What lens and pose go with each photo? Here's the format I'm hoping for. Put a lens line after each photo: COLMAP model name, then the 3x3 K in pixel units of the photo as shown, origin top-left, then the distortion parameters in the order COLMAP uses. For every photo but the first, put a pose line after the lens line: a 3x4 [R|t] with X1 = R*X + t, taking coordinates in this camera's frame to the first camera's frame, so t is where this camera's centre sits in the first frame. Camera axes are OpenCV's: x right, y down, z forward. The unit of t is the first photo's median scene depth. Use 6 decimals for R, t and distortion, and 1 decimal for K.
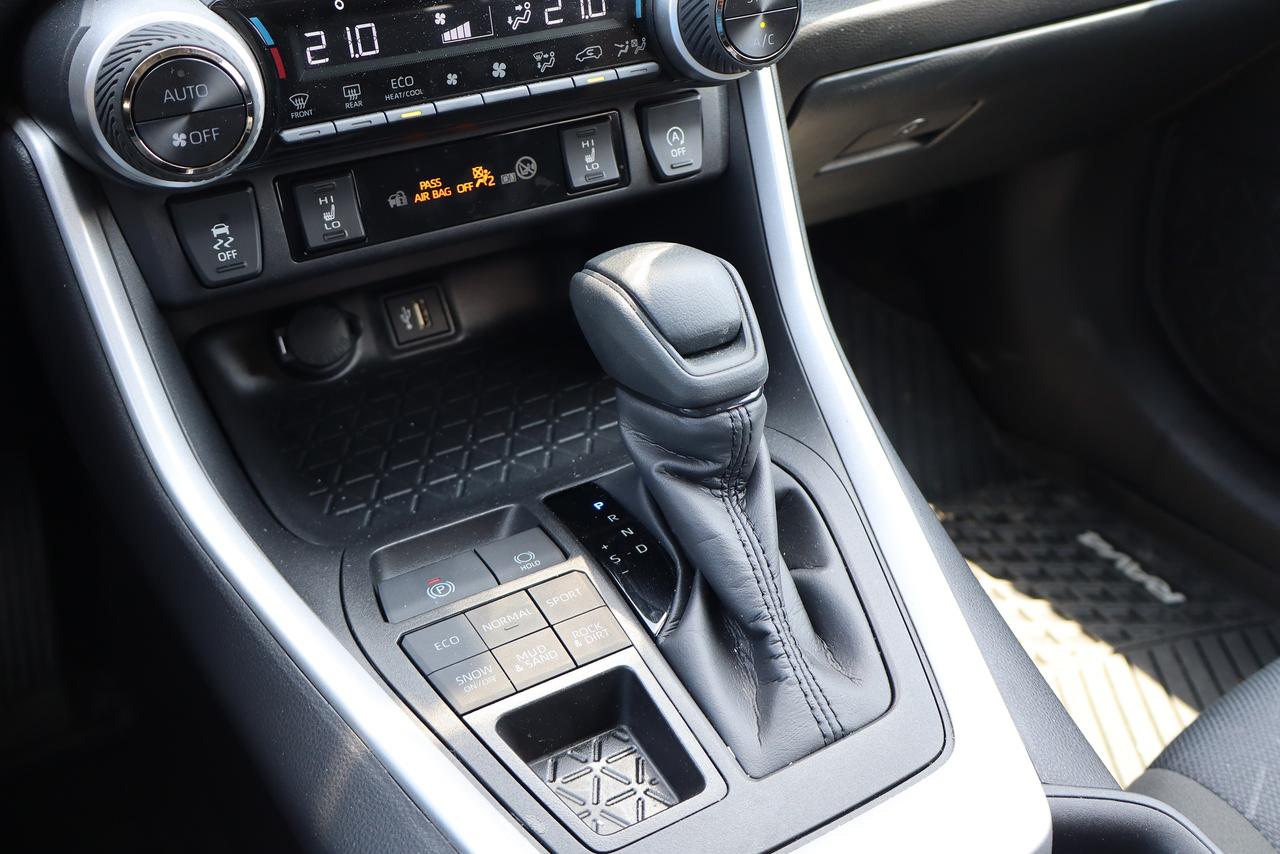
lens RADIAL K [[1245.7, 0, 638.7], [0, 1245.7, 421.4], [0, 0, 1]] dist [-0.004014, 0.000000]
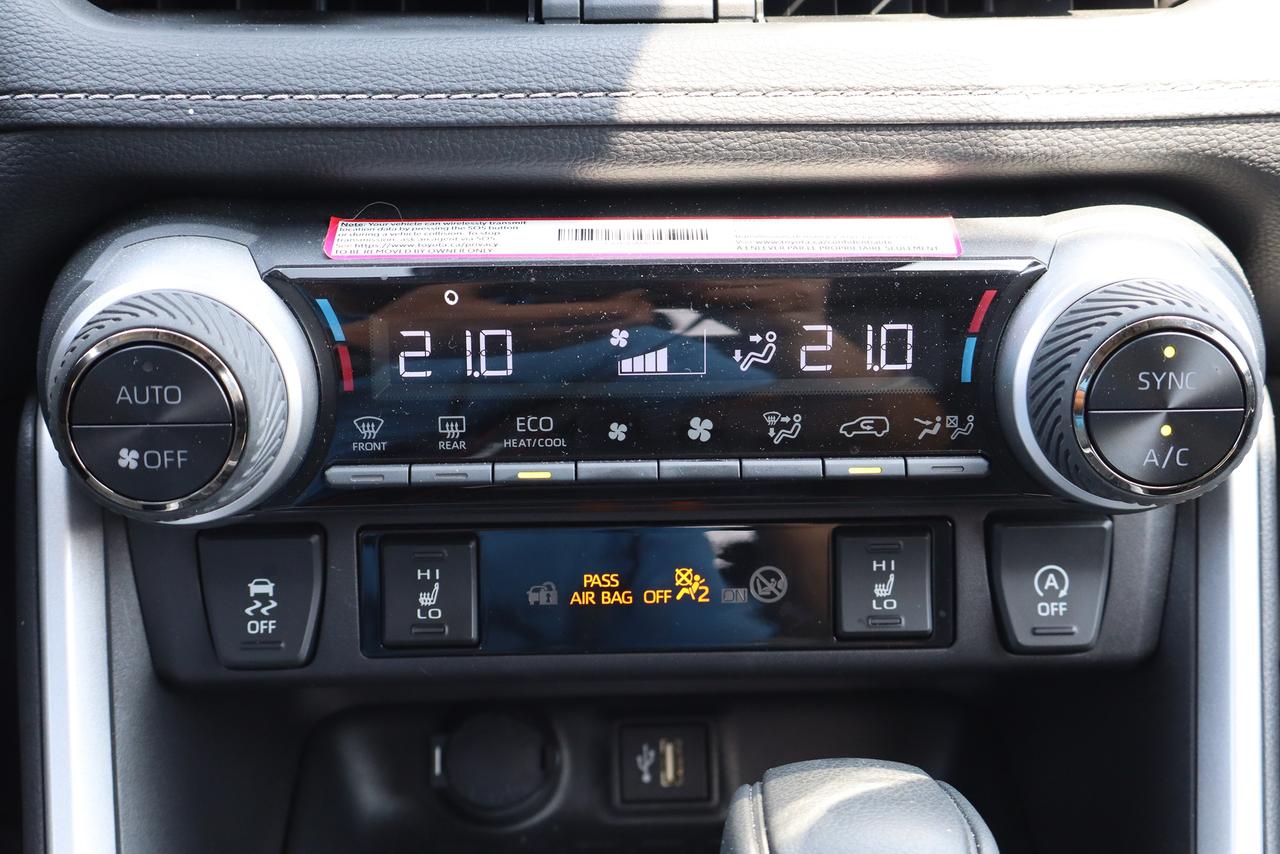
lens RADIAL K [[1813.2, 0, 643.2], [0, 1813.2, 424.1], [0, 0, 1]] dist [0.009545, 0.000000]
pose [[0.886308, 0.167047, -0.431918, 0.247197], [-0.260518, 0.950951, -0.166803, -0.127095], [0.382869, 0.260361, 0.886354, 0.193966]]
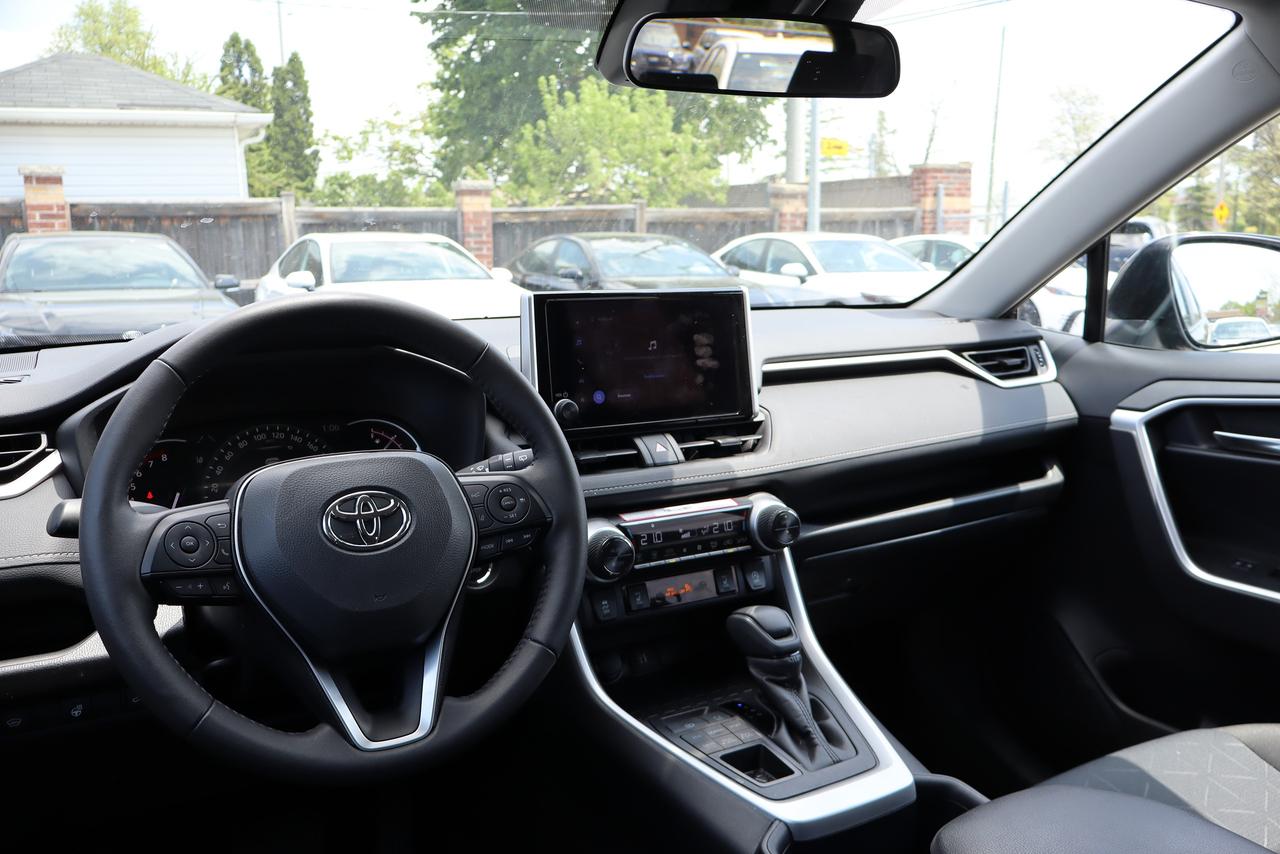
lens RADIAL K [[1050.2, 0, 633.6], [0, 1050.2, 417.6], [0, 0, 1]] dist [-0.005878, -0.002451]
pose [[0.999768, -0.021543, 0.000779, -0.259435], [0.019564, 0.891573, -0.452454, 0.554164], [0.009053, 0.452364, 0.891787, -1.326434]]
